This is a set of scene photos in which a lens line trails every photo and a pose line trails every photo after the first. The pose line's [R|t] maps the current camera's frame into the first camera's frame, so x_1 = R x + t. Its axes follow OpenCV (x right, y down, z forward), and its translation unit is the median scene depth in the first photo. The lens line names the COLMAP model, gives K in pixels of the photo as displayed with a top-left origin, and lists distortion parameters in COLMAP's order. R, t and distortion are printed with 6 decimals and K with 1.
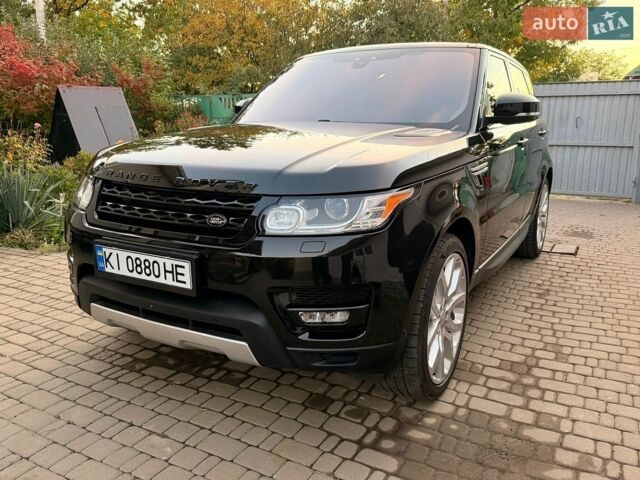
lens RADIAL K [[533.5, 0, 321.0], [0, 533.5, 246.5], [0, 0, 1]] dist [0.042976, -0.045841]
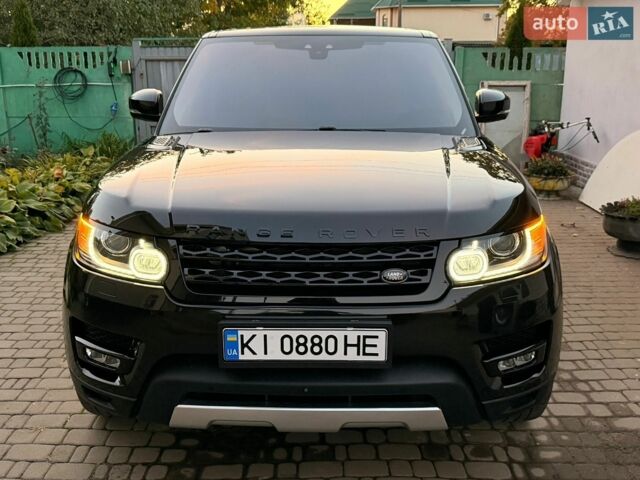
lens RADIAL K [[679.4, 0, 326.2], [0, 679.4, 239.0], [0, 0, 1]] dist [0.013228, 0.000000]
pose [[0.872688, -0.127751, 0.471269, -0.701790], [0.118663, 0.991720, 0.049095, -0.152777], [-0.473639, 0.013077, 0.880622, 0.076055]]
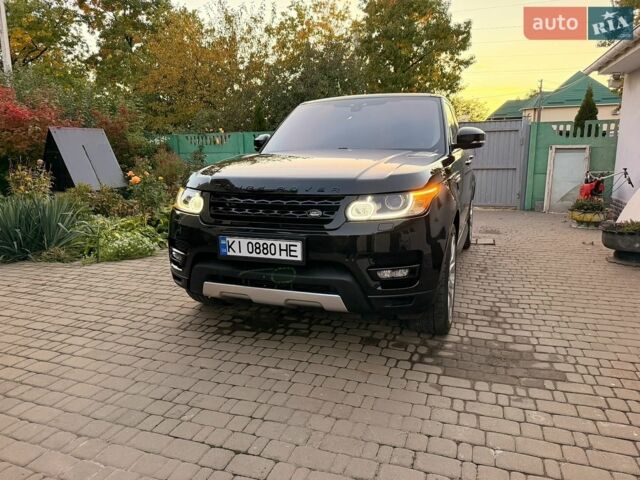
lens RADIAL K [[457.3, 0, 322.8], [0, 457.3, 241.7], [0, 0, 1]] dist [0.036694, -0.030843]
pose [[0.986188, -0.047398, 0.158703, -0.330606], [0.054638, 0.997641, -0.041569, 0.072236], [-0.156359, 0.049666, 0.986451, -0.213992]]
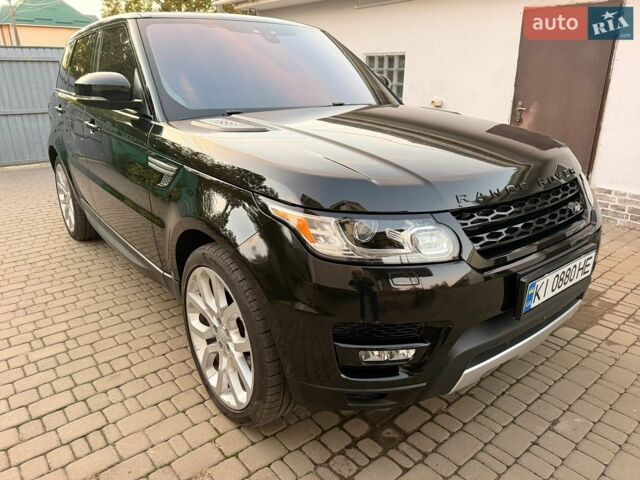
lens RADIAL K [[457.3, 0, 322.9], [0, 457.3, 246.8], [0, 0, 1]] dist [0.036694, -0.030843]
pose [[0.360404, -0.333334, 0.871204, -1.069012], [0.221707, 0.937817, 0.267104, -0.295924], [-0.906066, 0.096887, 0.411896, 0.950194]]
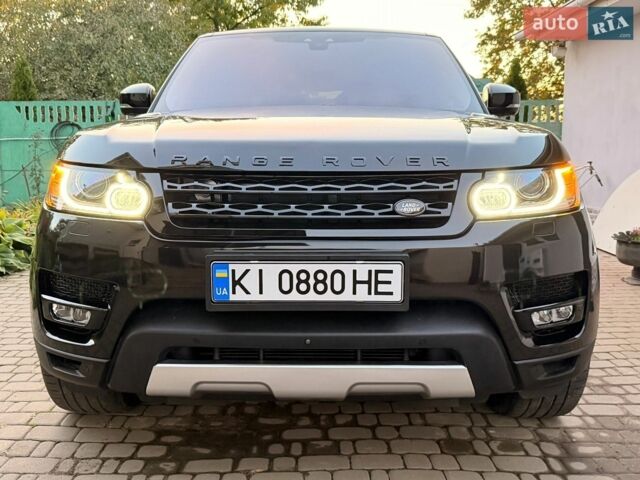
lens RADIAL K [[679.4, 0, 324.3], [0, 679.4, 235.0], [0, 0, 1]] dist [0.013228, 0.000000]
pose [[0.871200, -0.067079, 0.486324, -0.672081], [0.120723, 0.989475, -0.079785, 0.044923], [-0.475854, 0.128219, 0.870128, 0.203504]]
